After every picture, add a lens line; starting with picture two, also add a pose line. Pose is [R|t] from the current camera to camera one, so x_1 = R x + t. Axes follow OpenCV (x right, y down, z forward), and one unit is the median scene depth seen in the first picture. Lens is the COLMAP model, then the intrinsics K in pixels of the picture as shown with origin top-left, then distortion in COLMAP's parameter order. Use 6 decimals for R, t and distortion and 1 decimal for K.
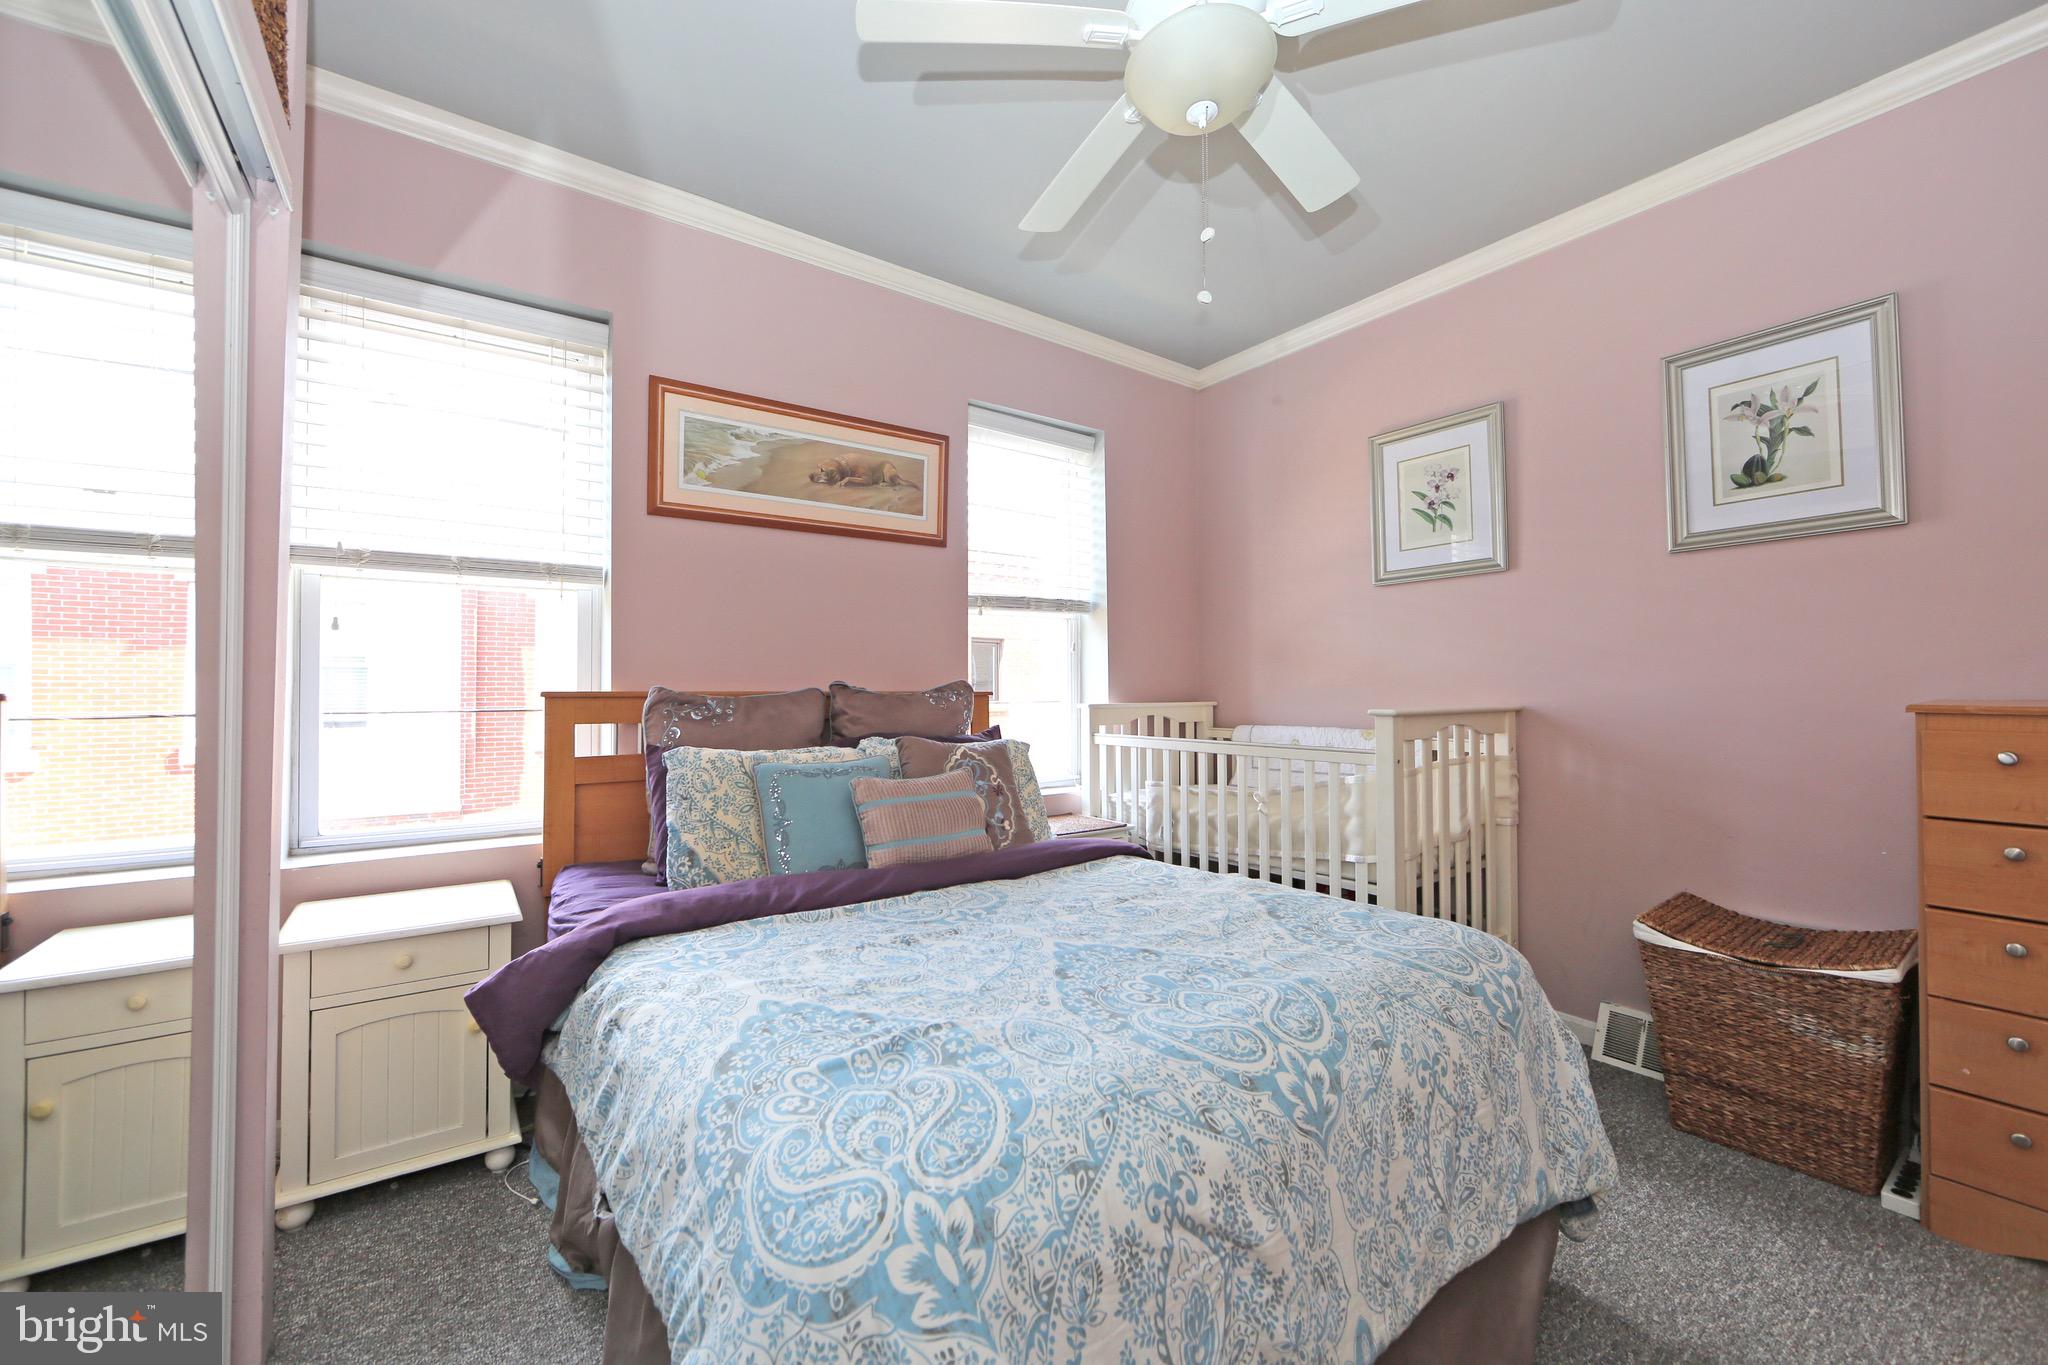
lens RADIAL K [[816.4, 0, 1013.6], [0, 816.4, 672.8], [0, 0, 1]] dist [-0.009747, 0.002231]
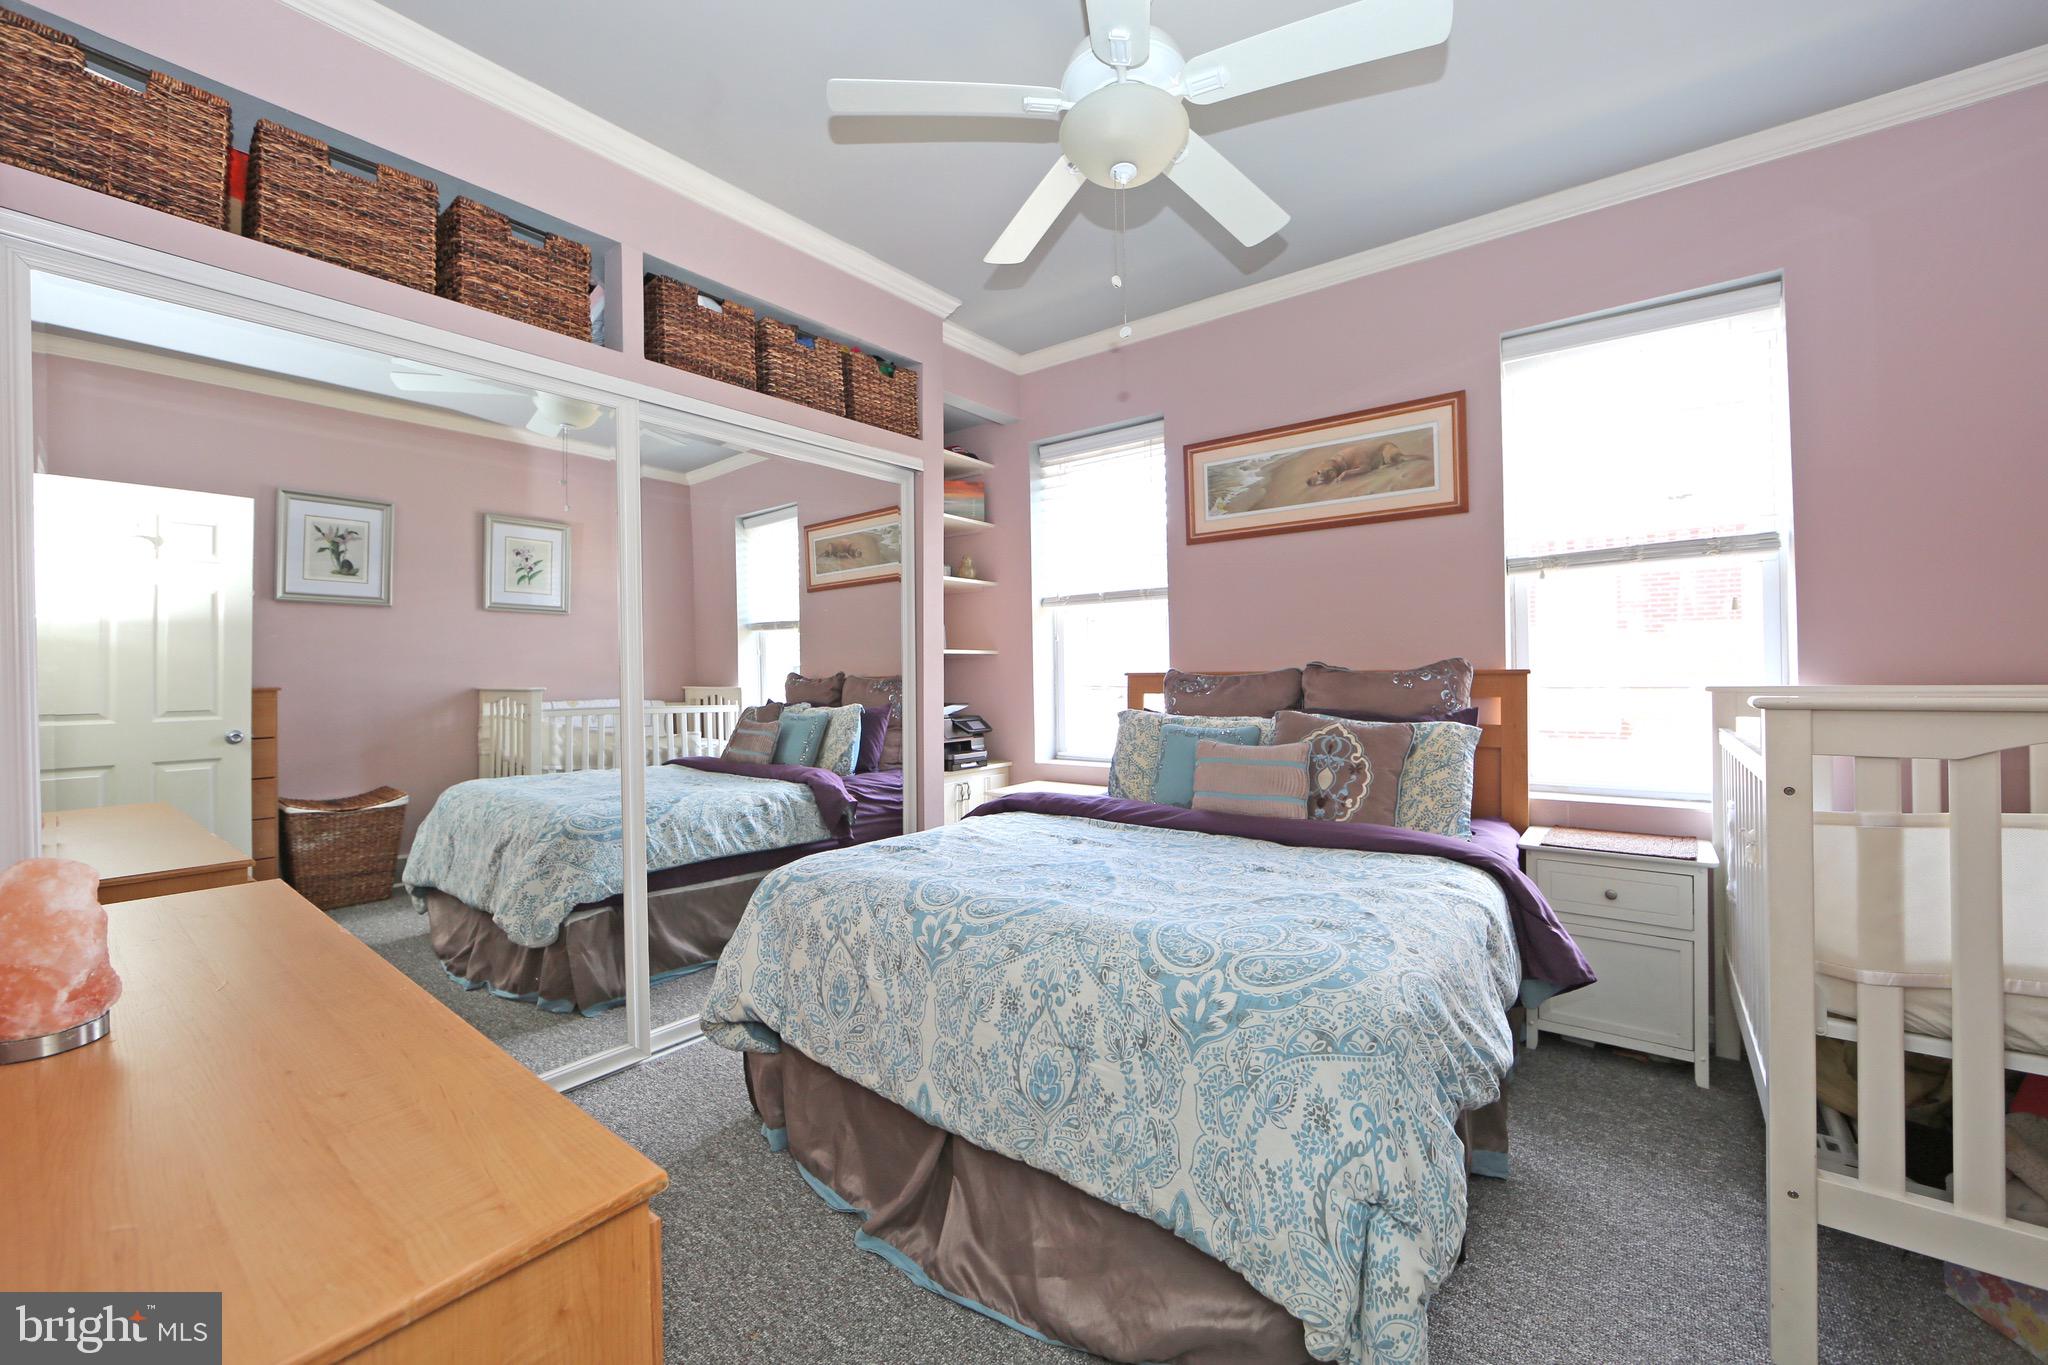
lens RADIAL K [[816.4, 0, 1013.3], [0, 816.4, 678.0], [0, 0, 1]] dist [-0.009747, 0.002231]
pose [[0.274998, 0.003128, -0.961440, 0.837807], [0.026895, 0.999578, 0.010945, 0.010415], [0.961068, -0.028868, 0.274798, 0.328957]]
